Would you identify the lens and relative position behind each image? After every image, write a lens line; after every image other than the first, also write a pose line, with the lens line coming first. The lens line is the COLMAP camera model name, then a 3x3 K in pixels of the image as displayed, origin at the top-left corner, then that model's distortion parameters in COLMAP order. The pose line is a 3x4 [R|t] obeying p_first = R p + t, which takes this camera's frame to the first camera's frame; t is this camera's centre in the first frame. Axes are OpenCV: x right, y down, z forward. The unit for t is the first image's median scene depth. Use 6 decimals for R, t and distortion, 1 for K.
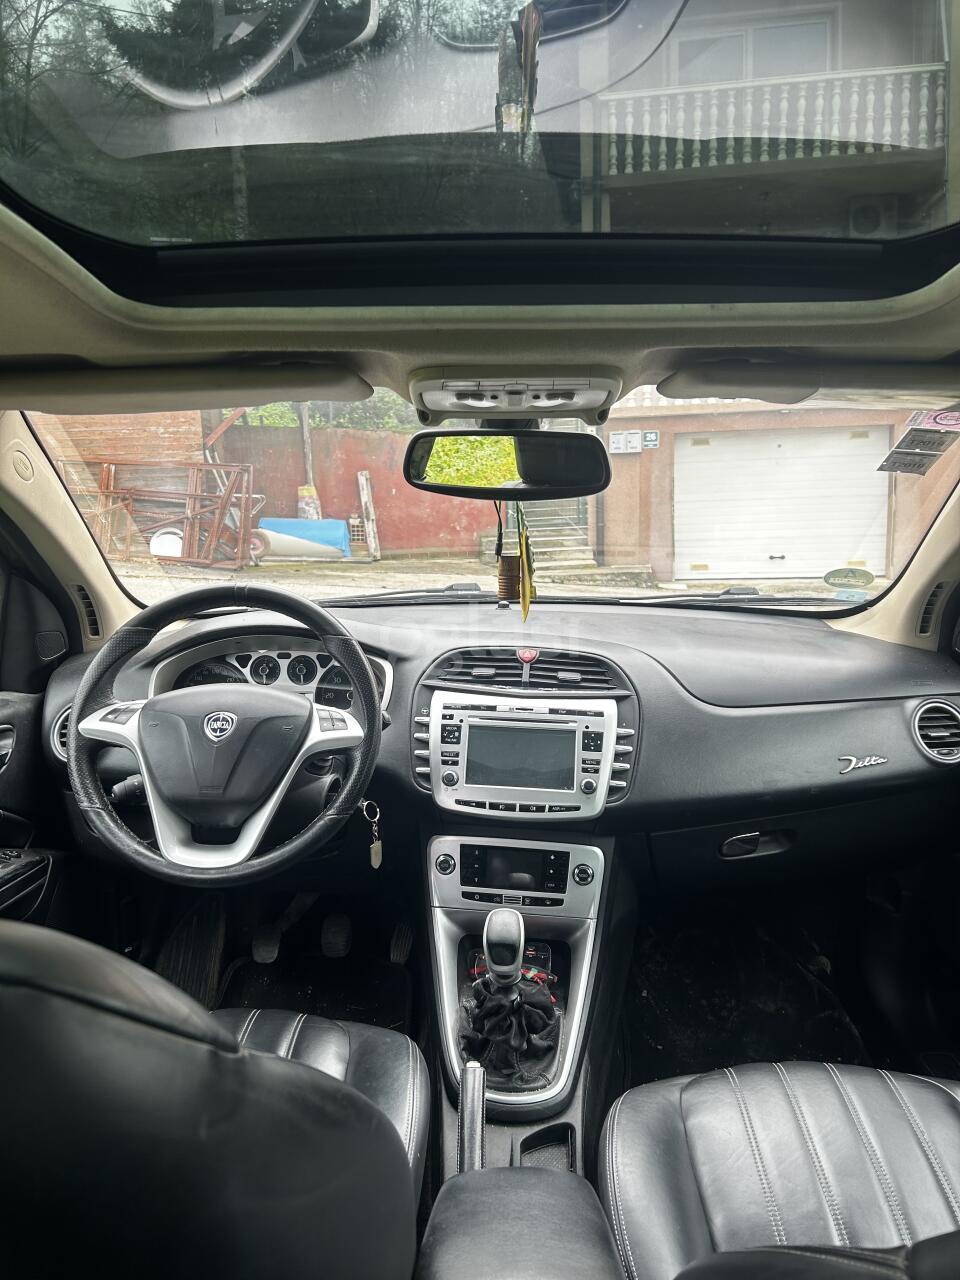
lens RADIAL K [[960.4, 0, 464.1], [0, 960.4, 632.4], [0, 0, 1]] dist [0.051076, -0.056994]
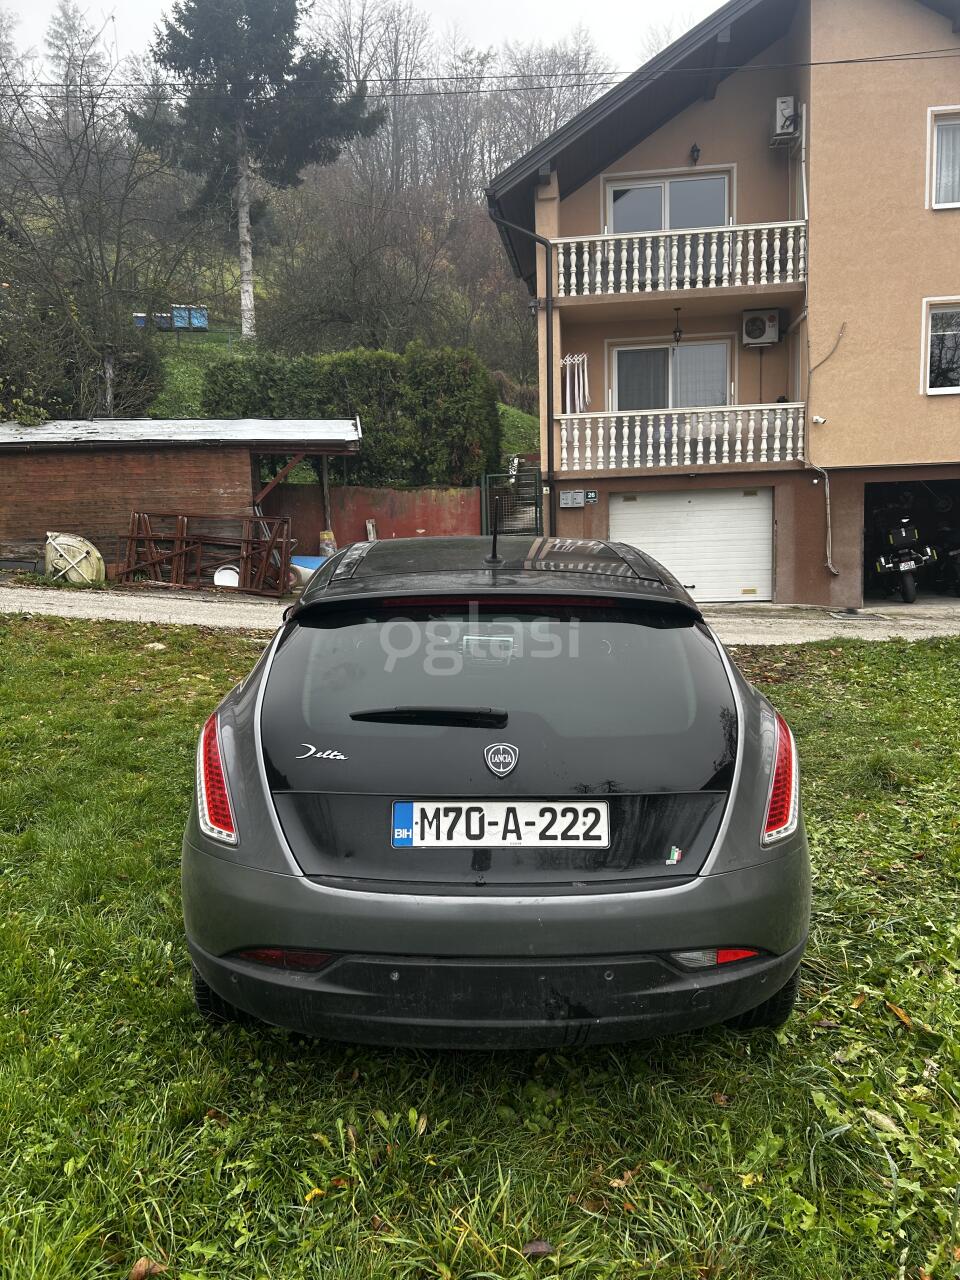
lens RADIAL K [[960.4, 0, 477.9], [0, 960.4, 642.8], [0, 0, 1]] dist [0.051076, -0.056994]
pose [[0.999203, -0.001820, 0.039866, -0.012967], [0.002373, 0.999902, -0.013812, 0.016487], [-0.039837, 0.013896, 0.999110, -0.305343]]
